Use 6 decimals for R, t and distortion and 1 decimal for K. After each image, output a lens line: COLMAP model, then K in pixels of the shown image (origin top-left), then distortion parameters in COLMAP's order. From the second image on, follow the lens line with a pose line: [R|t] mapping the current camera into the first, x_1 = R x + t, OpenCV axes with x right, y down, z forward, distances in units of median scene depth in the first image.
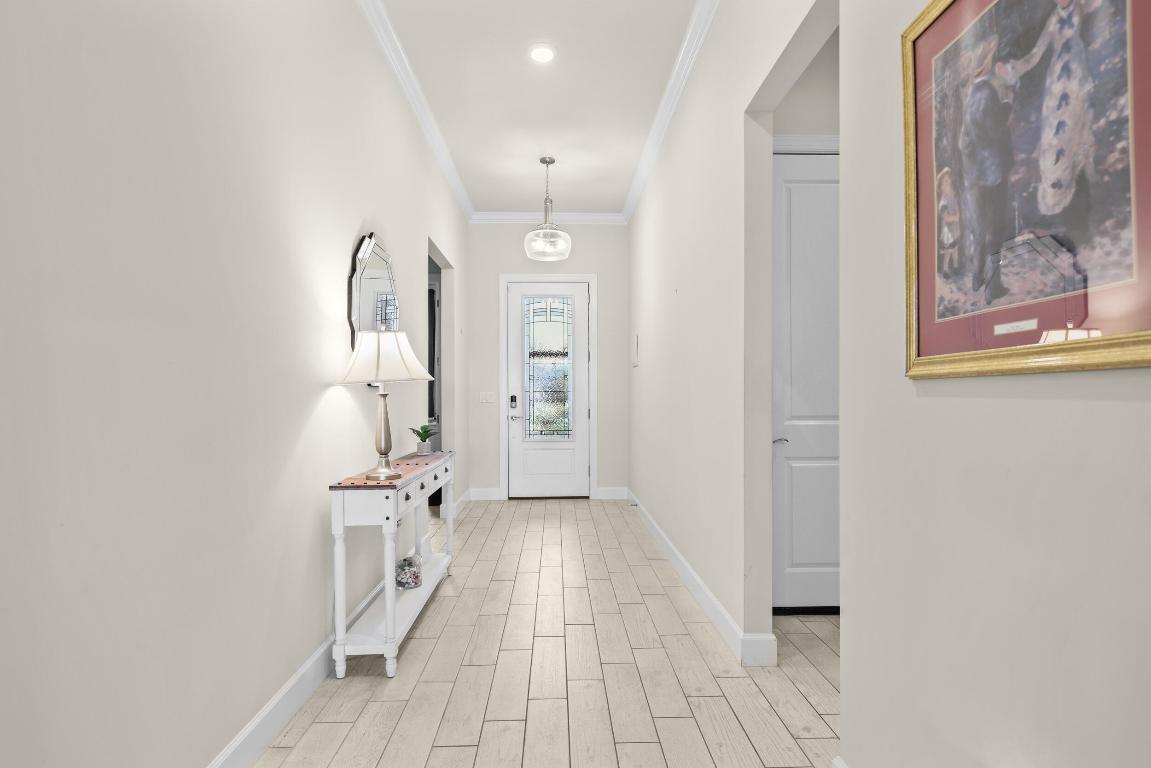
lens RADIAL K [[624.3, 0, 575.1], [0, 624.3, 388.2], [0, 0, 1]] dist [0.006680, -0.000060]
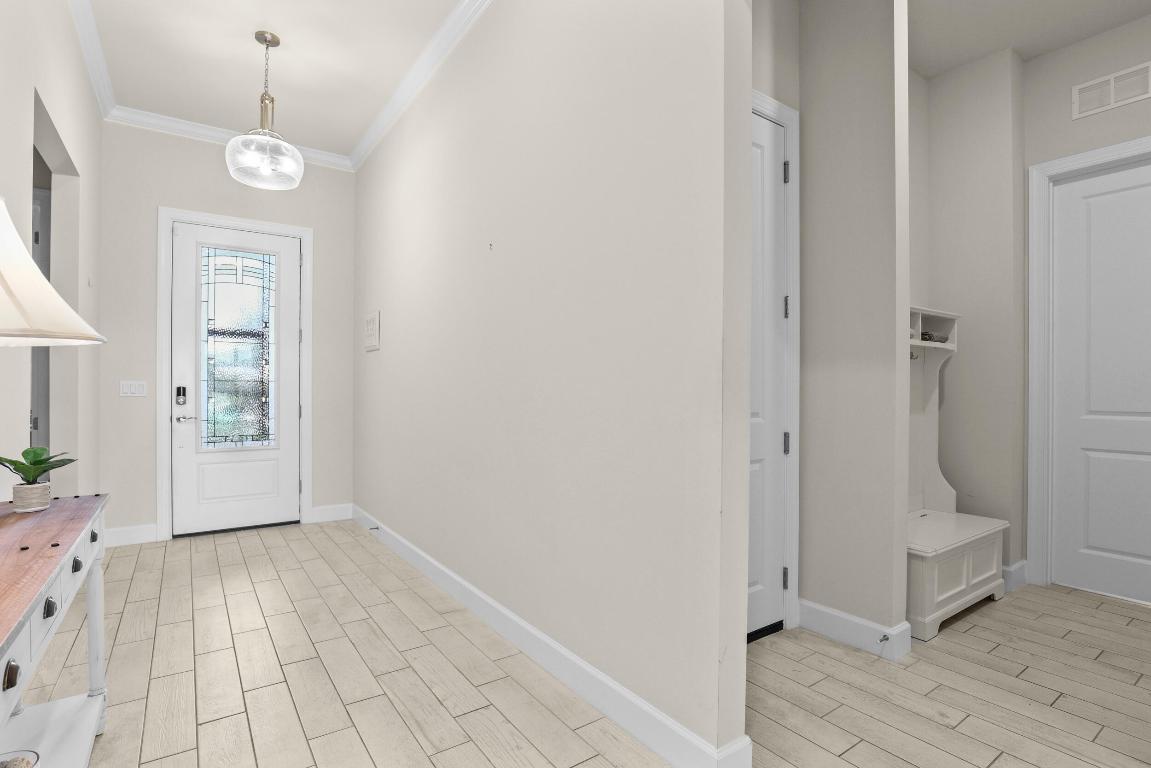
lens RADIAL K [[562.7, 0, 576.5], [0, 562.7, 387.1], [0, 0, 1]] dist [-0.026750, 0.000209]
pose [[0.832142, 0.008727, 0.554494, -0.077249], [-0.012732, 0.999913, 0.003370, 0.005216], [-0.554416, -0.009864, 0.832181, 0.258311]]
